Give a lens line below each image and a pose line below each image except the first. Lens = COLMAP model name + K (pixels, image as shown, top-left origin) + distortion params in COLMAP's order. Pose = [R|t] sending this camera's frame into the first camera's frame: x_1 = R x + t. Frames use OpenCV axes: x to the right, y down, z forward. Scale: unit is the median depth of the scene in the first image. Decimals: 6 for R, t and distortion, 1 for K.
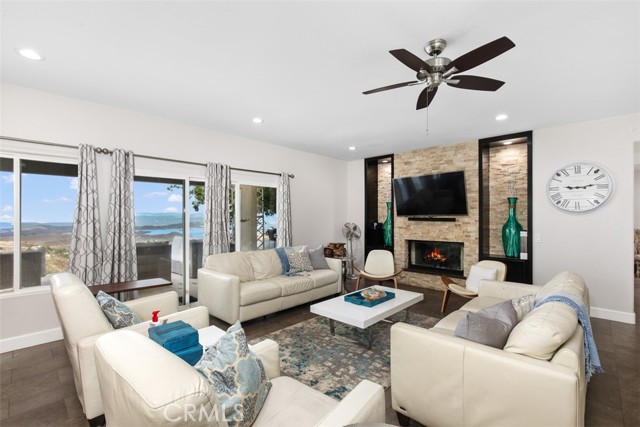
lens RADIAL K [[290.9, 0, 319.4], [0, 290.9, 217.9], [0, 0, 1]] dist [0.005813, 0.000083]
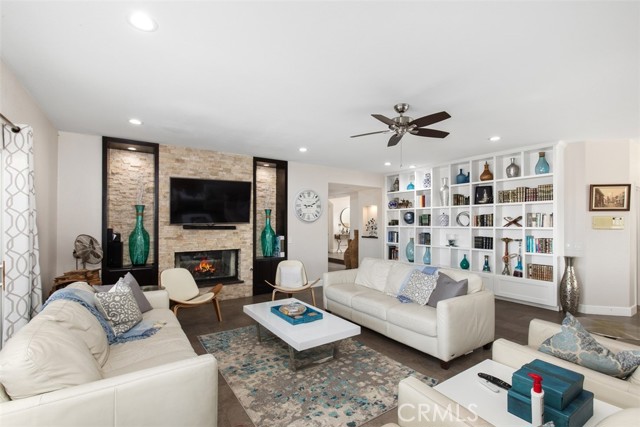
lens RADIAL K [[290.9, 0, 321.8], [0, 290.9, 215.9], [0, 0, 1]] dist [0.005813, 0.000083]
pose [[0.213010, 0.026859, 0.976681, -0.487576], [0.002054, 0.999608, -0.027937, -0.005849], [-0.977048, 0.007957, 0.212871, 0.487870]]
